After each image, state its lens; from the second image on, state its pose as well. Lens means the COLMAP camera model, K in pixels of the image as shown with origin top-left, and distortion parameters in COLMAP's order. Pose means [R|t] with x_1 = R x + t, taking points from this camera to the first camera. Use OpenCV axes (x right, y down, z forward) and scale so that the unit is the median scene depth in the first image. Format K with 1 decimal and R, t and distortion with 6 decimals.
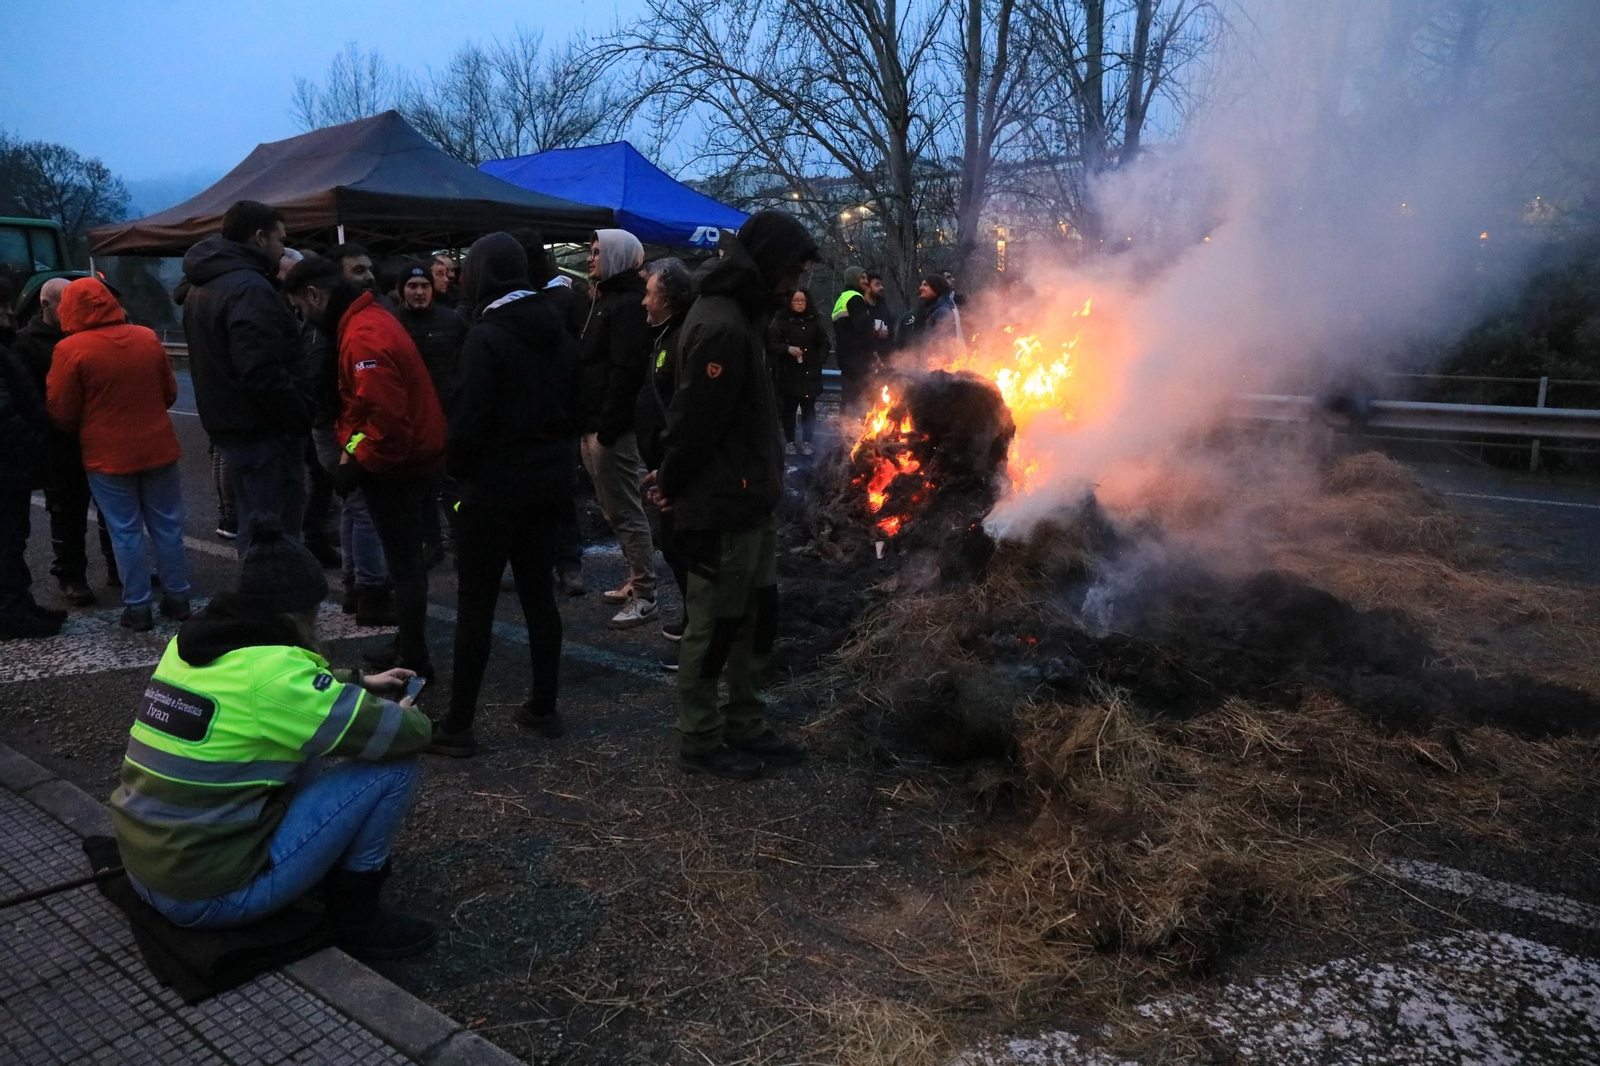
lens RADIAL K [[1096.6, 0, 783.7], [0, 1096.6, 525.5], [0, 0, 1]] dist [-0.095139, 0.067292]
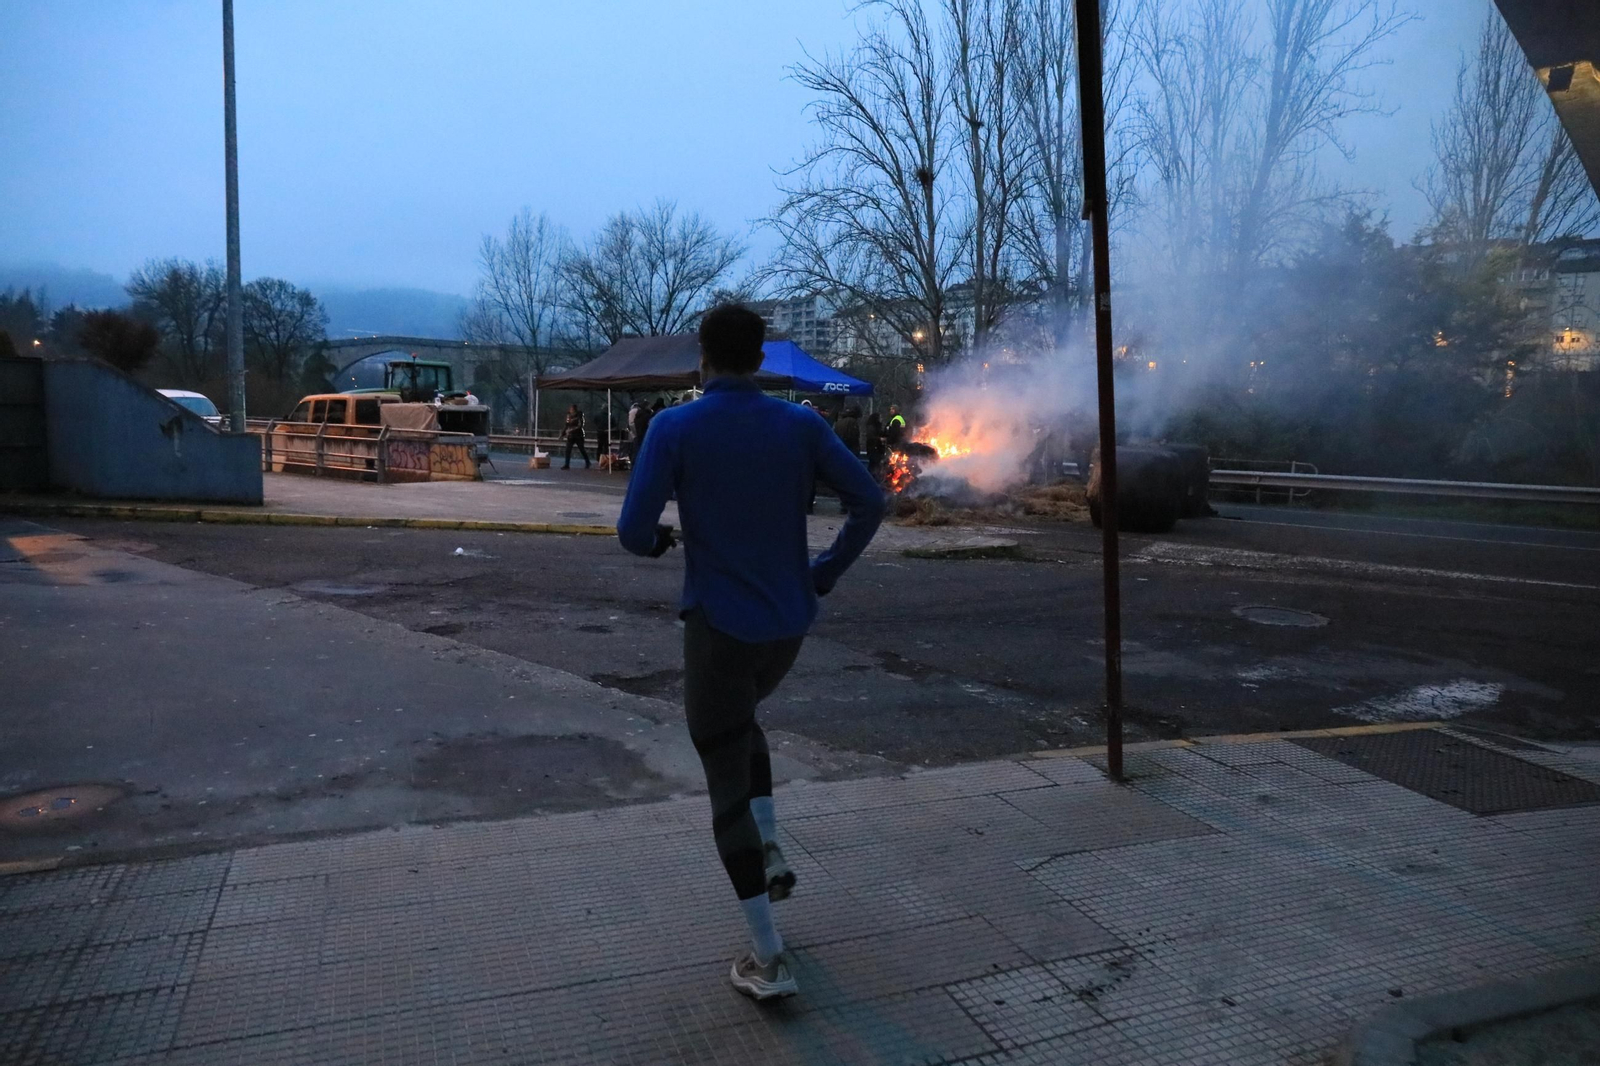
lens RADIAL K [[1096.6, 0, 798.4], [0, 1096.6, 539.1], [0, 0, 1]] dist [-0.095139, 0.067292]
pose [[0.998286, 0.023377, -0.053658, -0.019691], [-0.028041, 0.995736, -0.087882, 0.429317], [0.051375, 0.089236, 0.994685, -2.154323]]
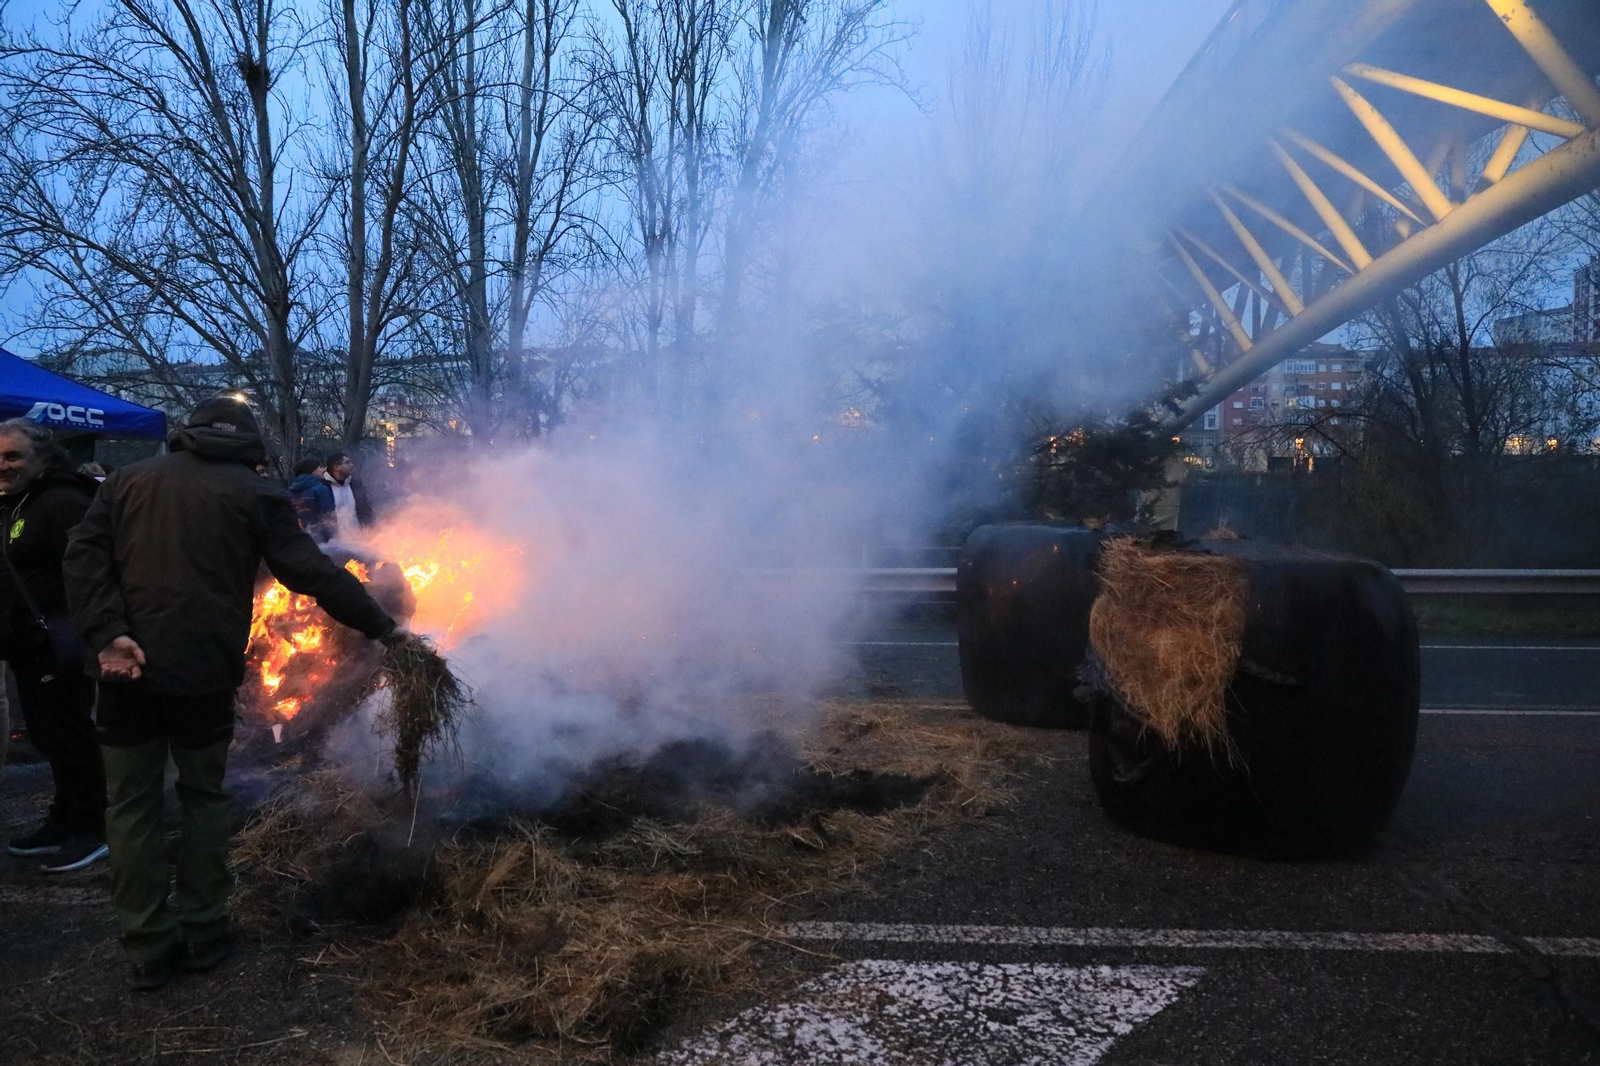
lens RADIAL K [[1096.6, 0, 810.8], [0, 1096.6, 521.9], [0, 0, 1]] dist [-0.095139, 0.067292]
pose [[0.845896, -0.011905, 0.533215, -0.014862], [0.107561, 0.983017, -0.148687, 0.028808], [-0.522389, 0.183127, 0.832811, -0.043197]]
